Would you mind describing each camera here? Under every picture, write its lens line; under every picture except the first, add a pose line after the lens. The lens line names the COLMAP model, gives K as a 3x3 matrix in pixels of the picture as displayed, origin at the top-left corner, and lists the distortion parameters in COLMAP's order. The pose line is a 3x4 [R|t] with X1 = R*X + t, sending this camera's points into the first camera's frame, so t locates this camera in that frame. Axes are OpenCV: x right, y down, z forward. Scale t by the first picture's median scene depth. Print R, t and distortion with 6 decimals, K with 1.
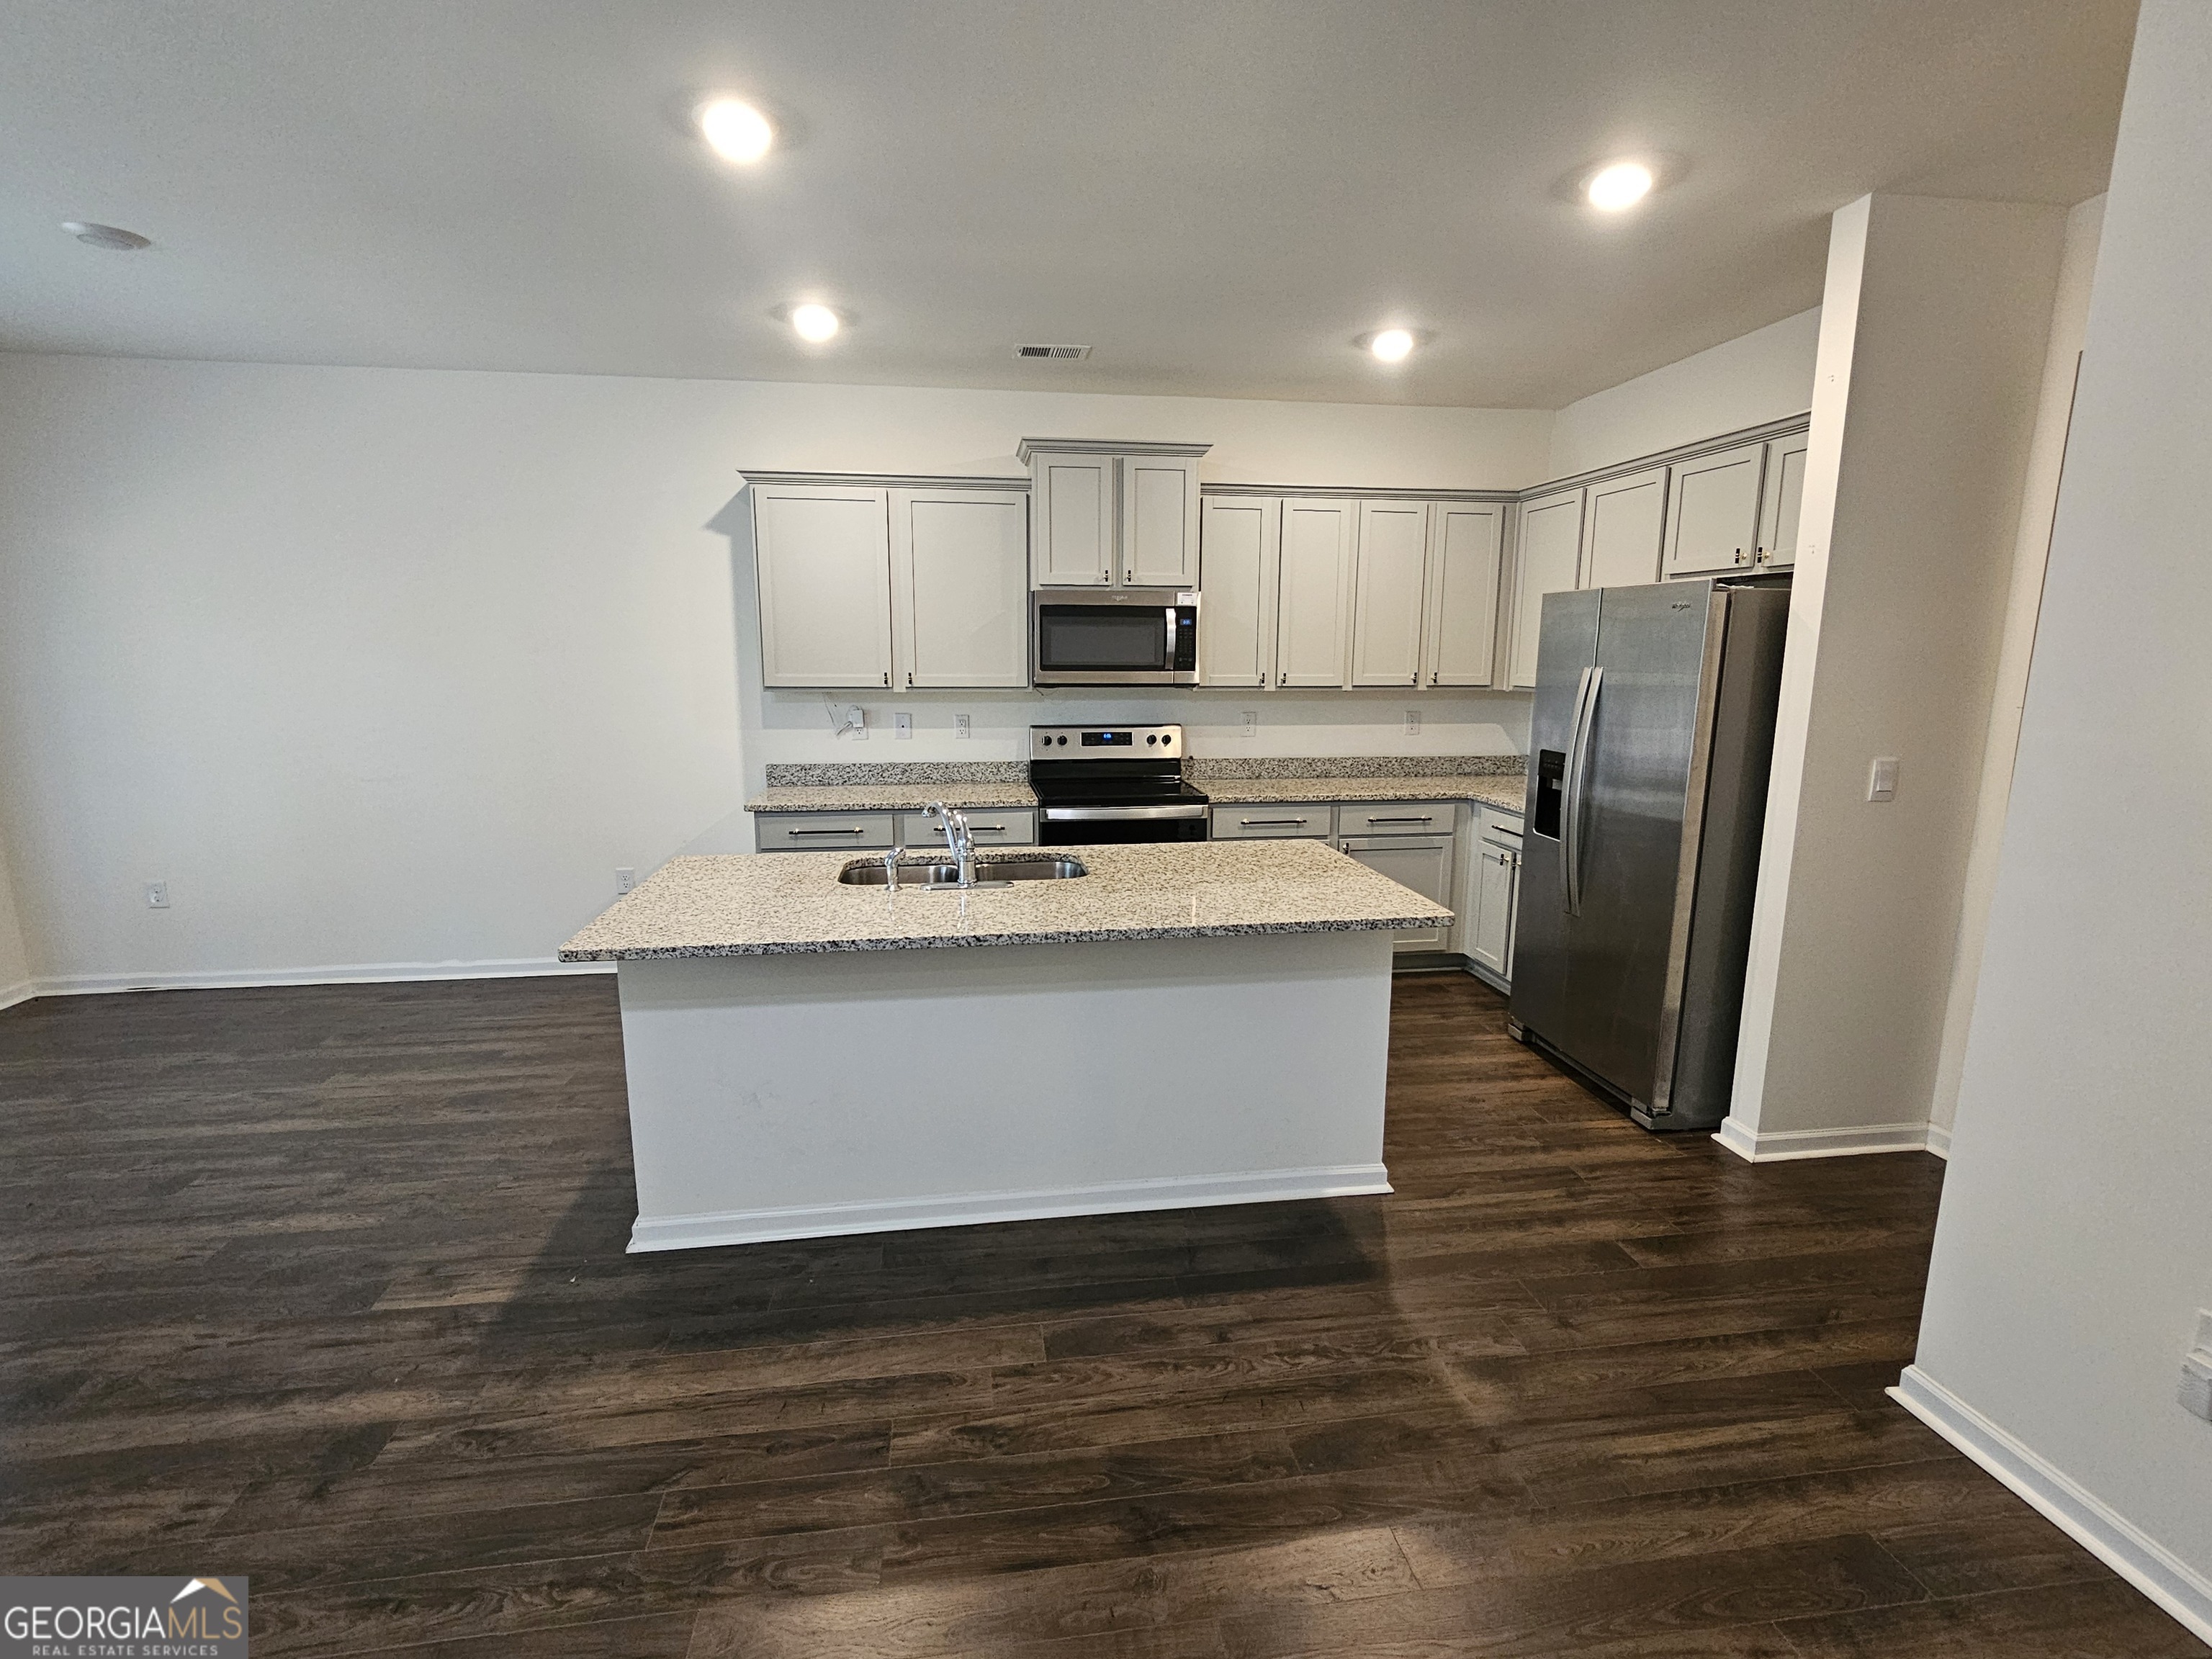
lens RADIAL K [[1045.4, 0, 1104.8], [0, 1045.4, 836.3], [0, 0, 1]] dist [-0.009541, 0.007507]
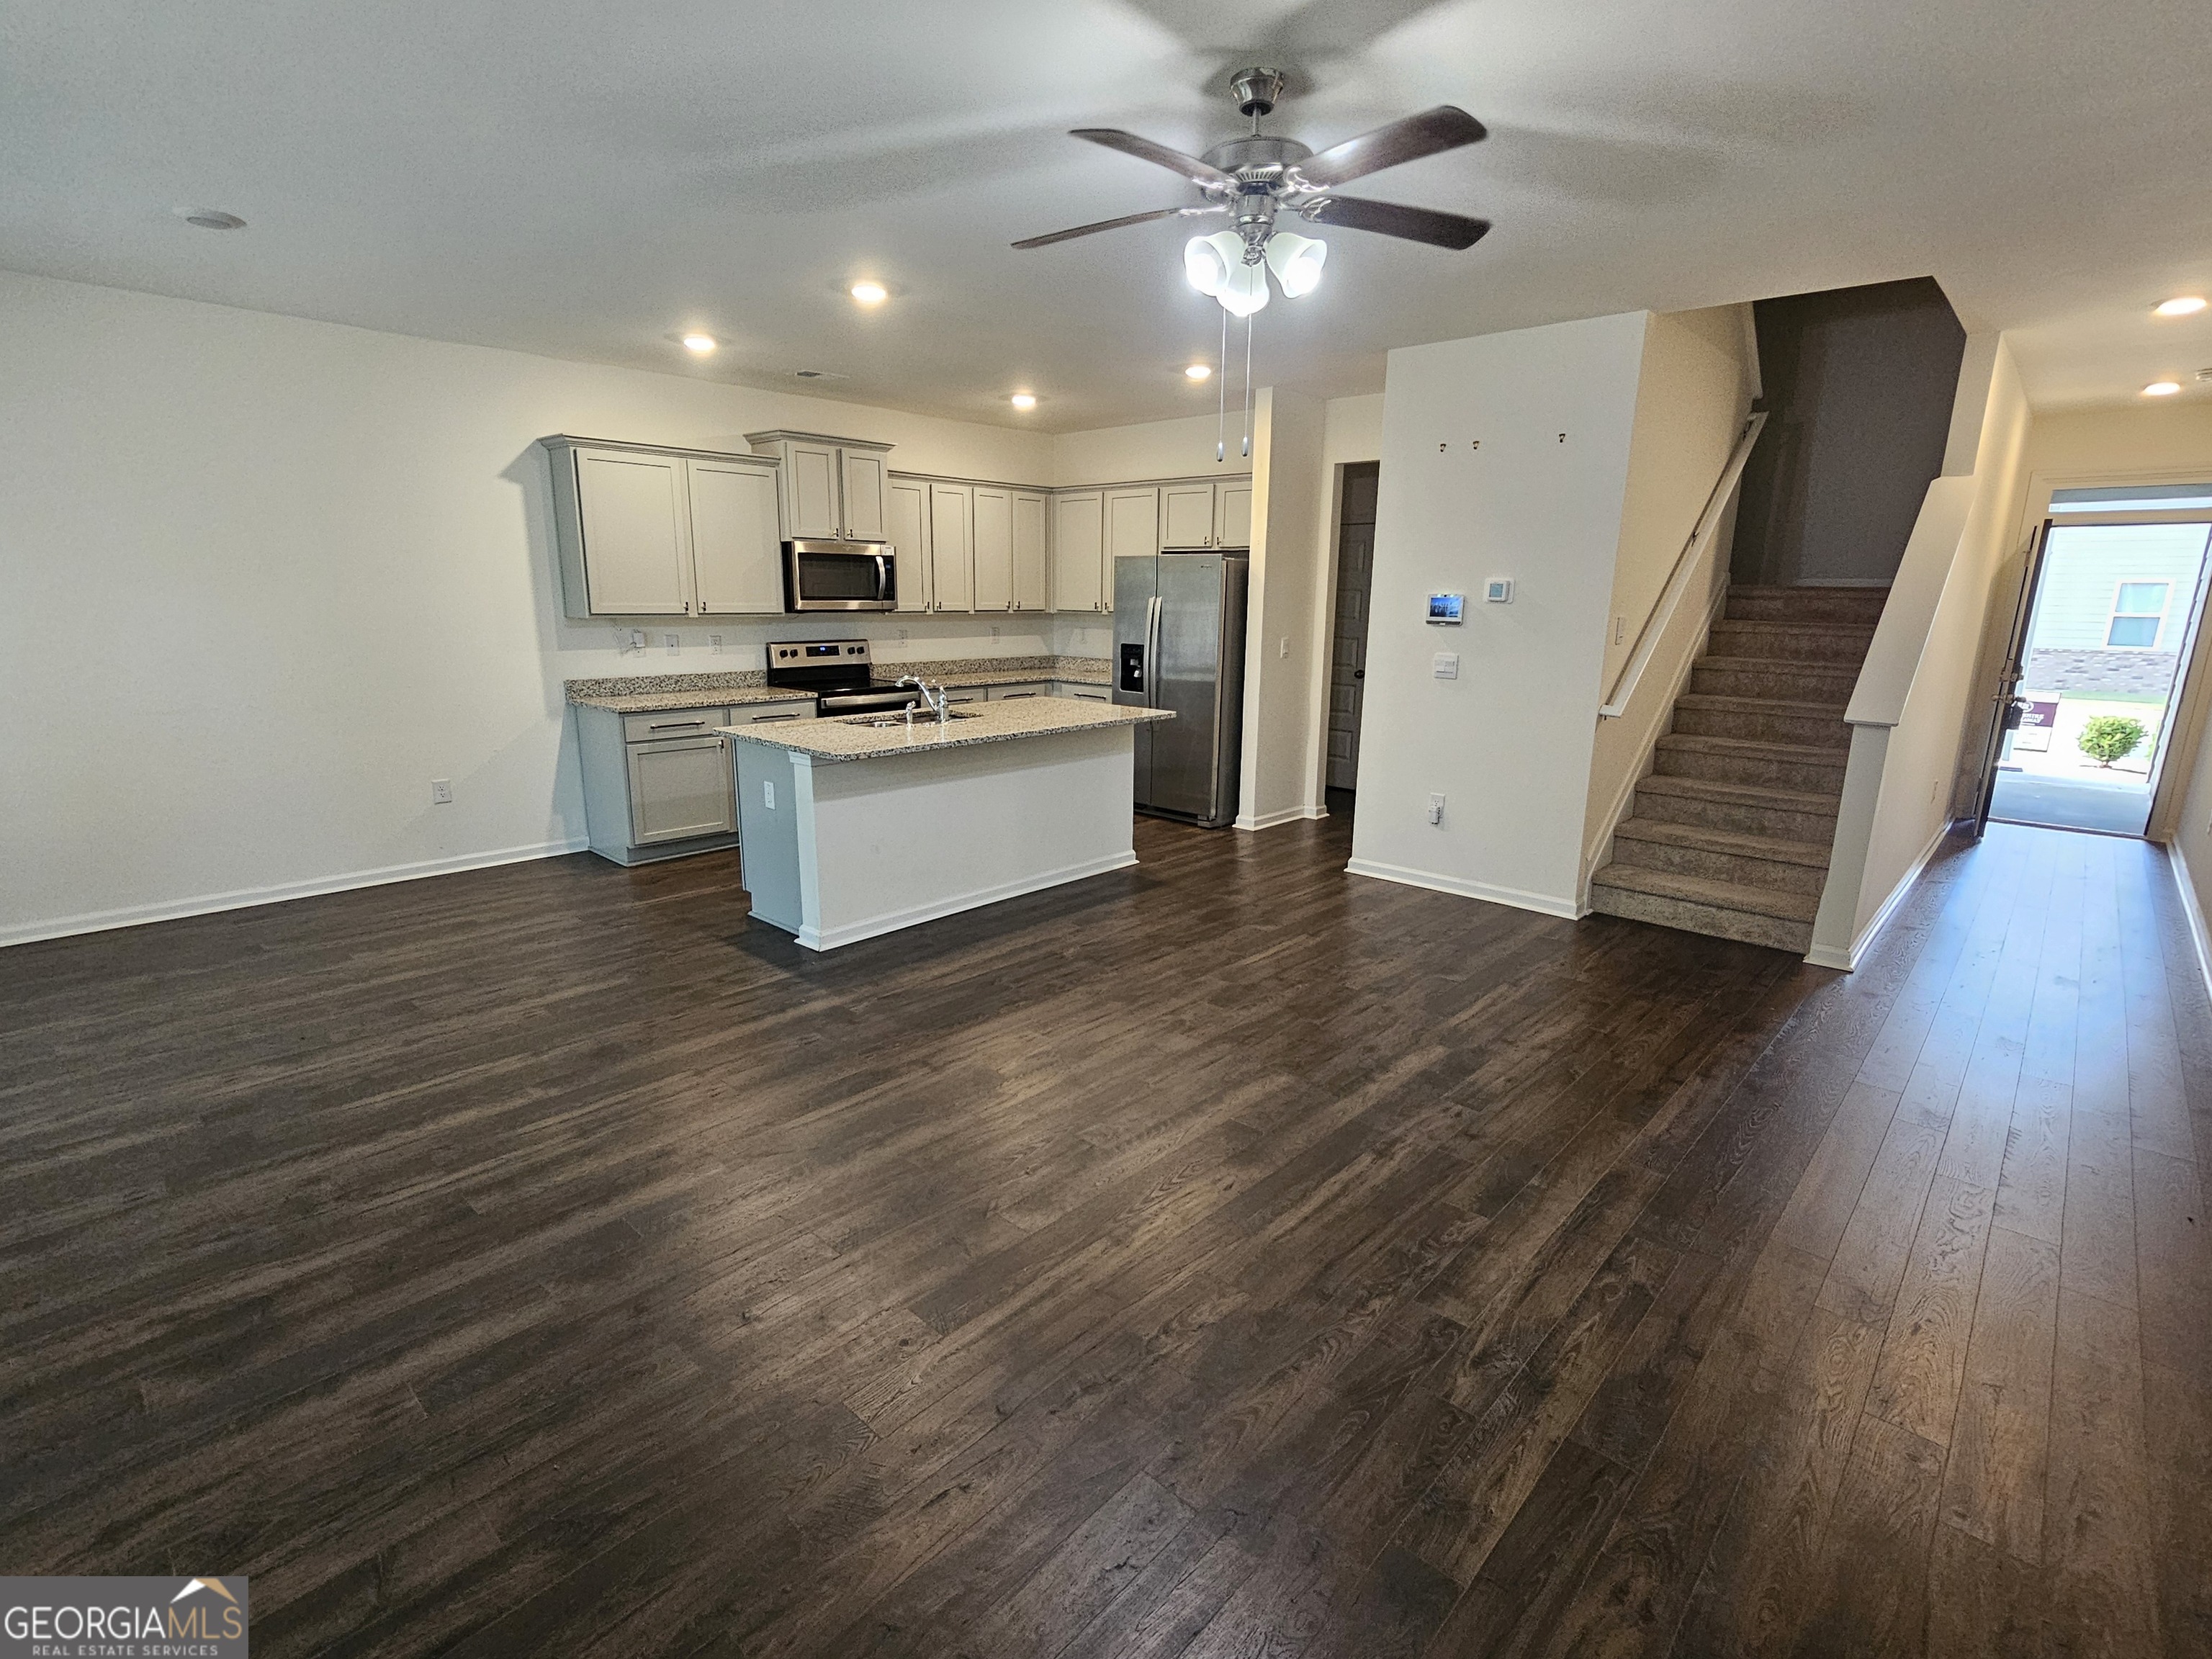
lens RADIAL K [[1045.4, 0, 1101.8], [0, 1045.4, 840.1], [0, 0, 1]] dist [-0.009541, 0.007507]
pose [[0.780845, -0.139950, 0.608847, -0.647680], [0.101094, 0.990046, 0.097920, 0.062010], [-0.616491, -0.014910, 0.787221, -0.347027]]
